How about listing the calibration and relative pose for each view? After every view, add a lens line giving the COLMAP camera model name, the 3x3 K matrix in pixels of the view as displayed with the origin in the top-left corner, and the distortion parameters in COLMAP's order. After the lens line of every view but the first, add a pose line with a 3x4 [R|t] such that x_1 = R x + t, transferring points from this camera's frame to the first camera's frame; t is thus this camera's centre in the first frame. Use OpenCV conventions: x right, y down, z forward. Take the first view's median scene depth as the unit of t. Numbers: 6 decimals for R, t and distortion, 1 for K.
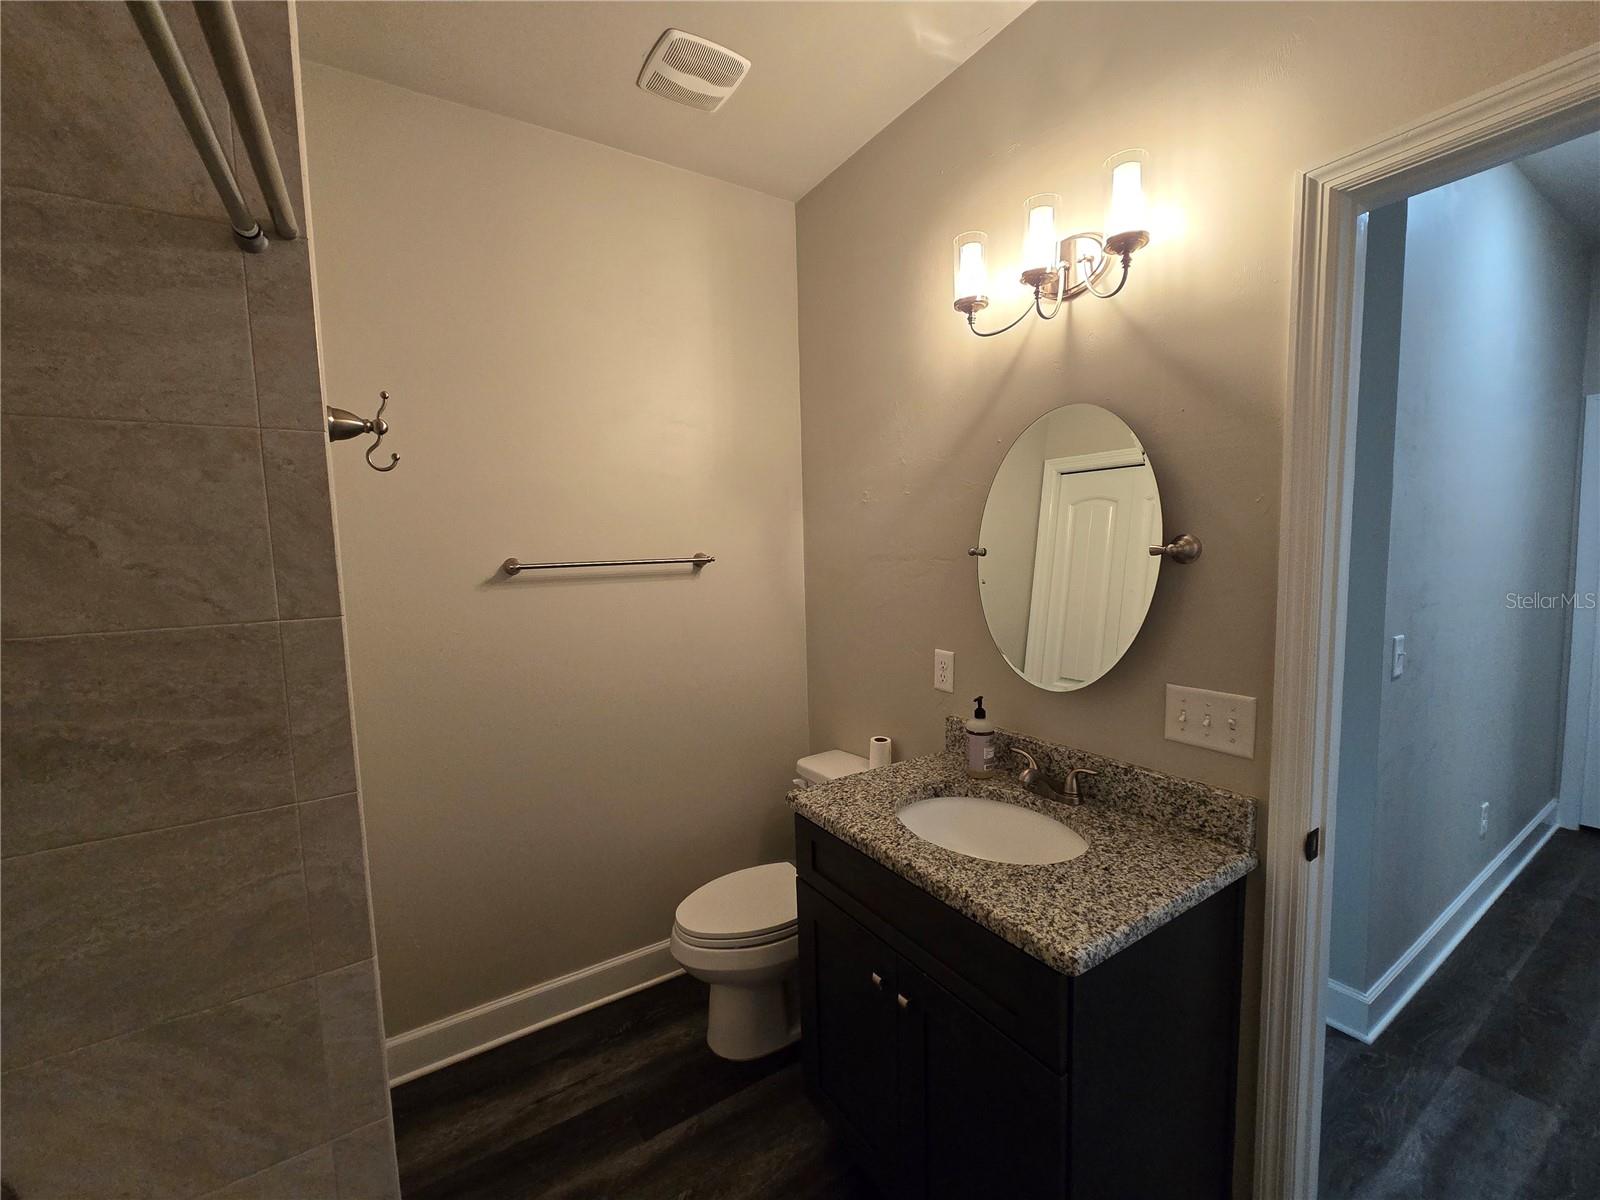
lens RADIAL K [[662.2, 0, 803.7], [0, 662.2, 602.0], [0, 0, 1]] dist [-0.003096, 0.002030]
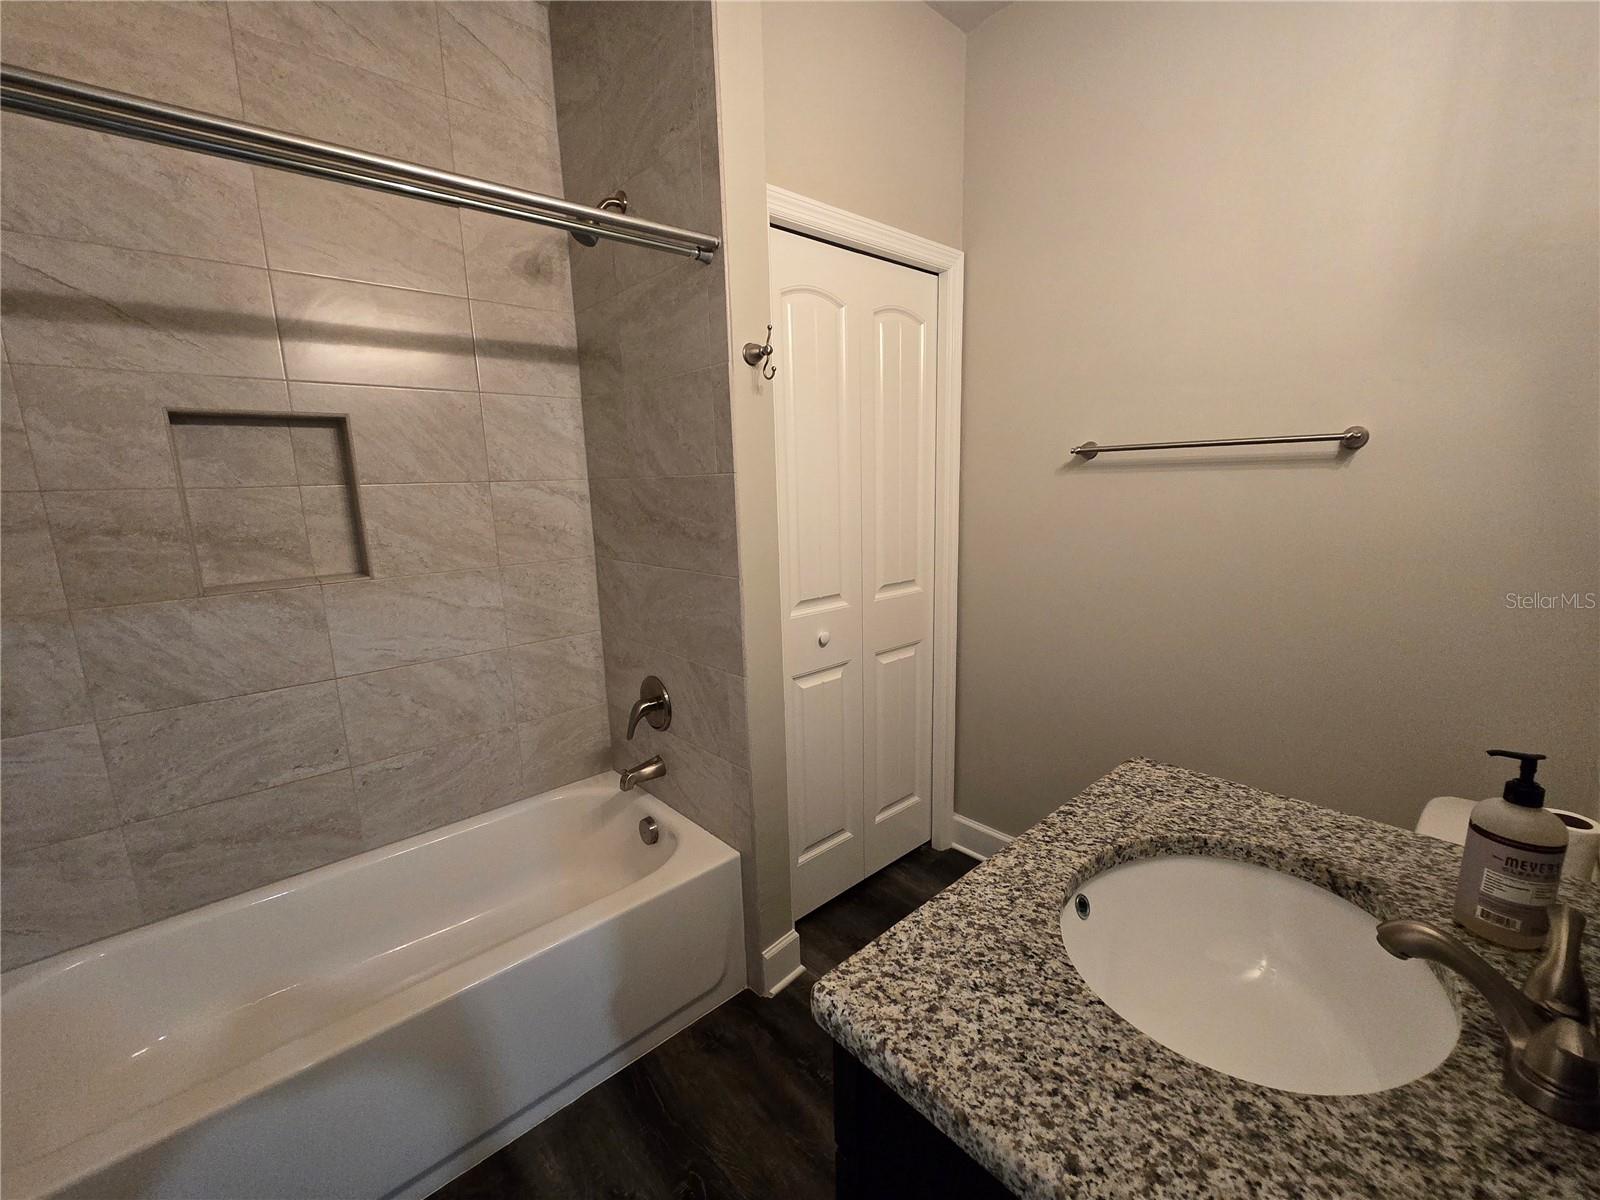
lens RADIAL K [[662.2, 0, 801.0], [0, 662.2, 600.9], [0, 0, 1]] dist [-0.003096, 0.002030]
pose [[0.159332, 0.202791, -0.966172, 0.972229], [-0.061544, 0.978812, 0.195294, -0.000399], [0.985305, 0.028346, 0.168437, 0.838278]]
